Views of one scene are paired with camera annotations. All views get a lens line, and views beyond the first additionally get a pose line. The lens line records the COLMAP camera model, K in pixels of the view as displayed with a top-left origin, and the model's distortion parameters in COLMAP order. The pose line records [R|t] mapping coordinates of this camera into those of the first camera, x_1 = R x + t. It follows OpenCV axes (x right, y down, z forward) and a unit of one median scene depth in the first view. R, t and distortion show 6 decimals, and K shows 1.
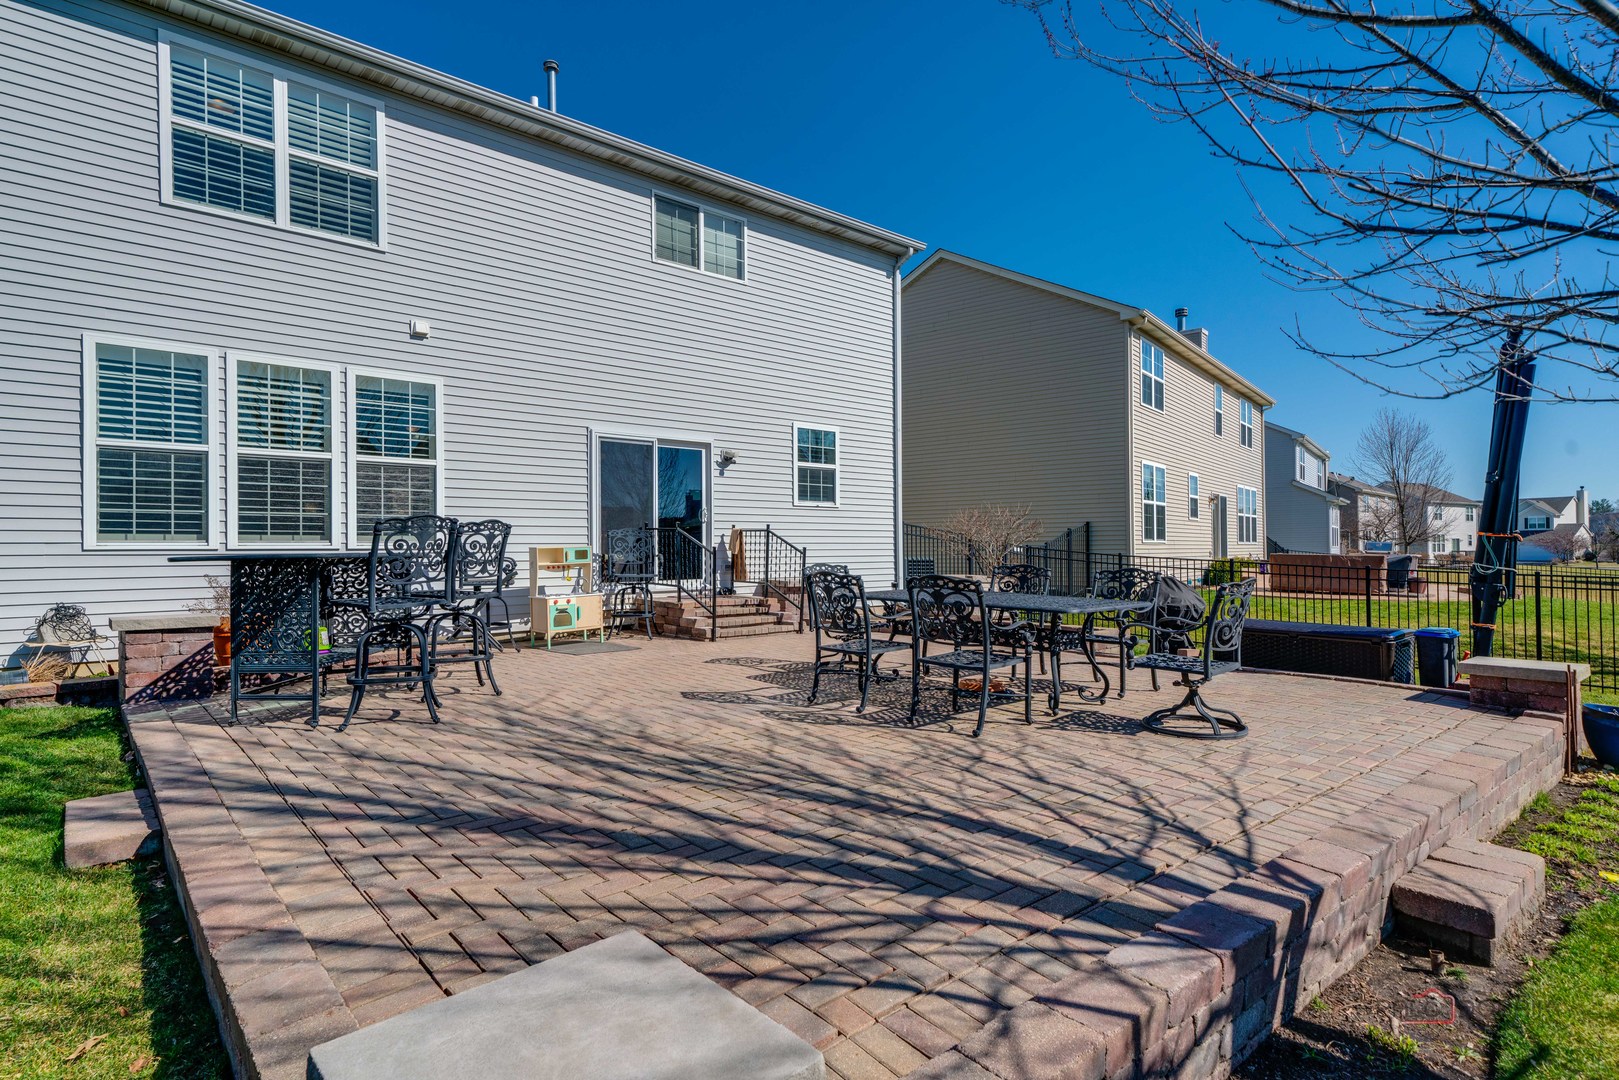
lens RADIAL K [[832.6, 0, 810.4], [0, 832.6, 541.9], [0, 0, 1]] dist [0.033294, -0.001405]
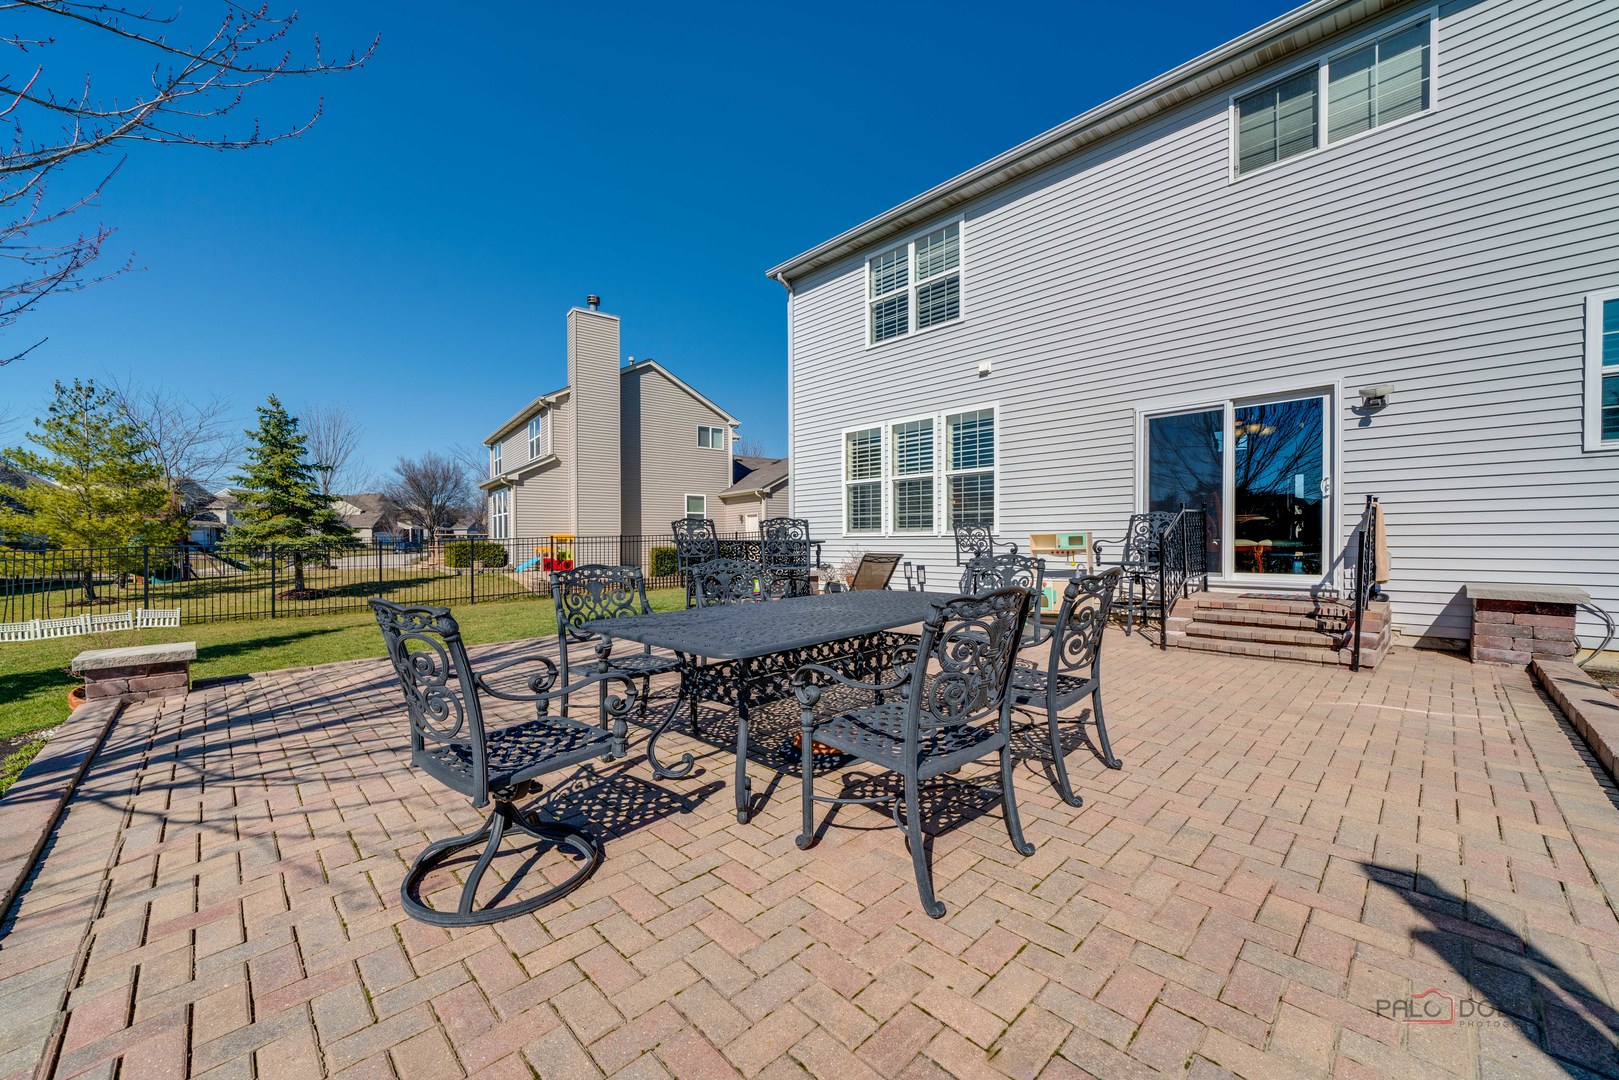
lens RADIAL K [[610.7, 0, 801.1], [0, 610.7, 548.6], [0, 0, 1]] dist [0.002567, -0.000967]
pose [[0.056584, 0.019113, -0.998215, 0.396746], [0.014612, 0.999694, 0.019969, 0.004645], [0.998291, -0.015716, 0.056288, 0.540311]]
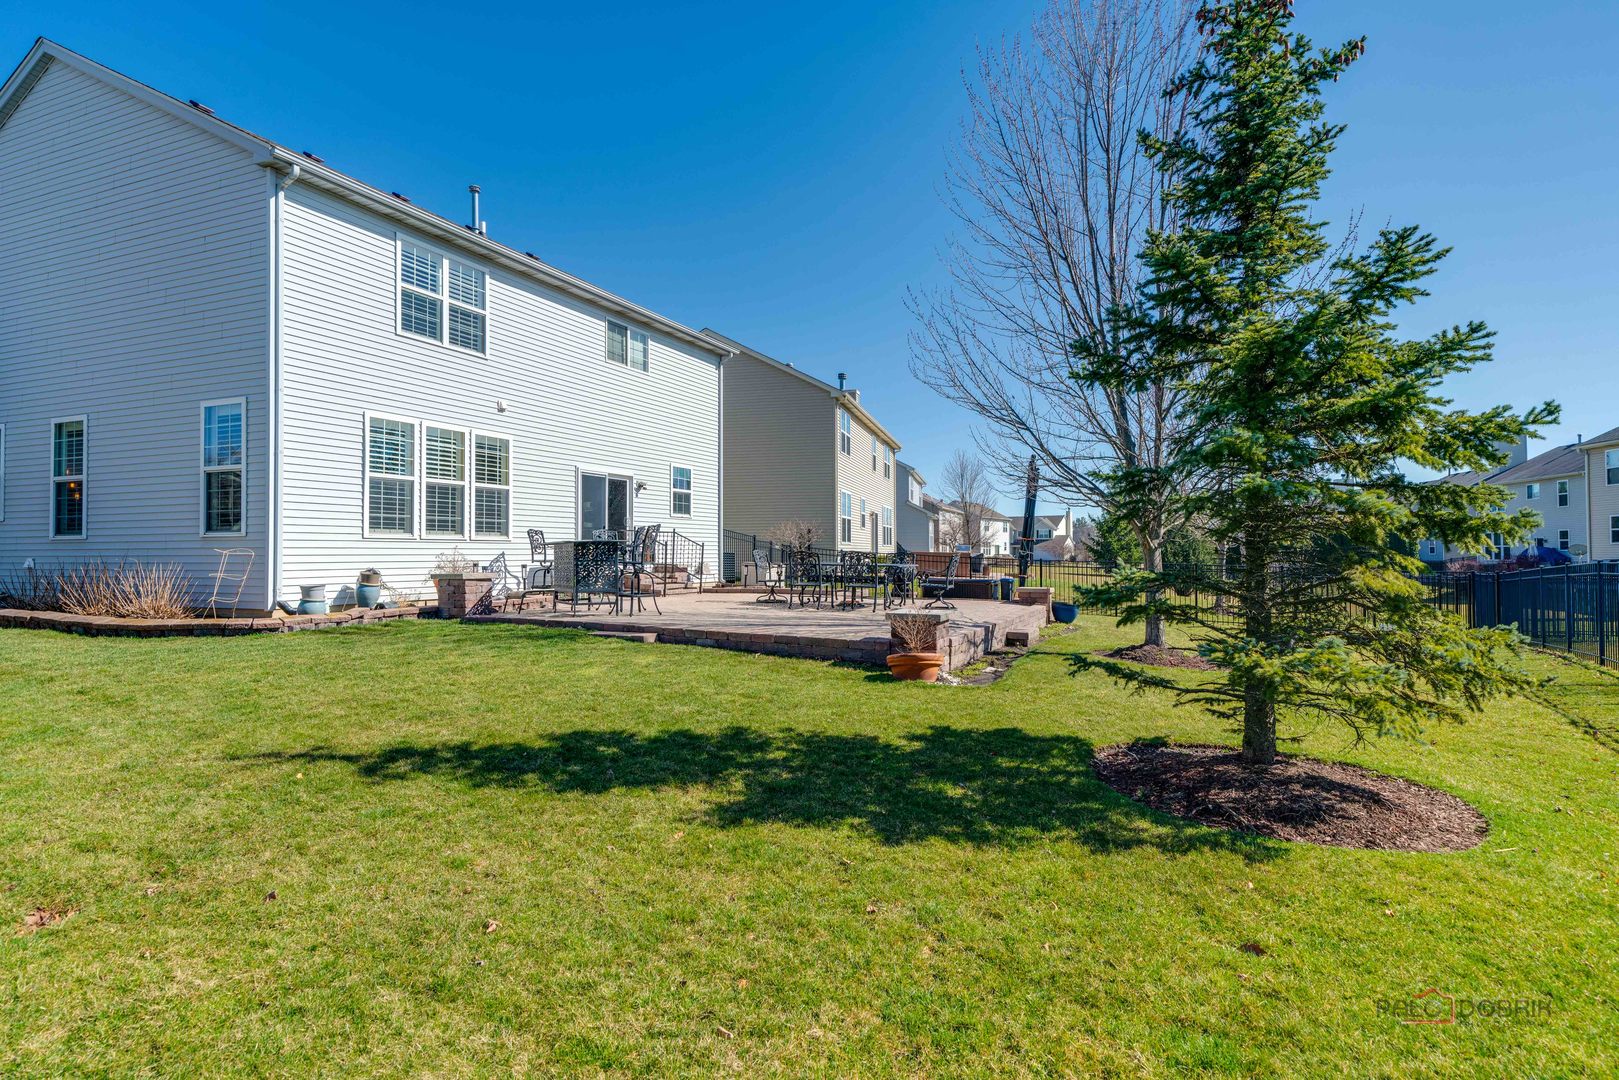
lens RADIAL K [[821.4, 0, 810.9], [0, 821.4, 538.3], [0, 0, 1]] dist [0.021572, 0.000105]
pose [[0.908957, 0.010865, 0.416748, -0.482904], [-0.006988, 0.999917, -0.010827, 0.013594], [-0.416831, 0.006929, 0.908958, -0.578101]]
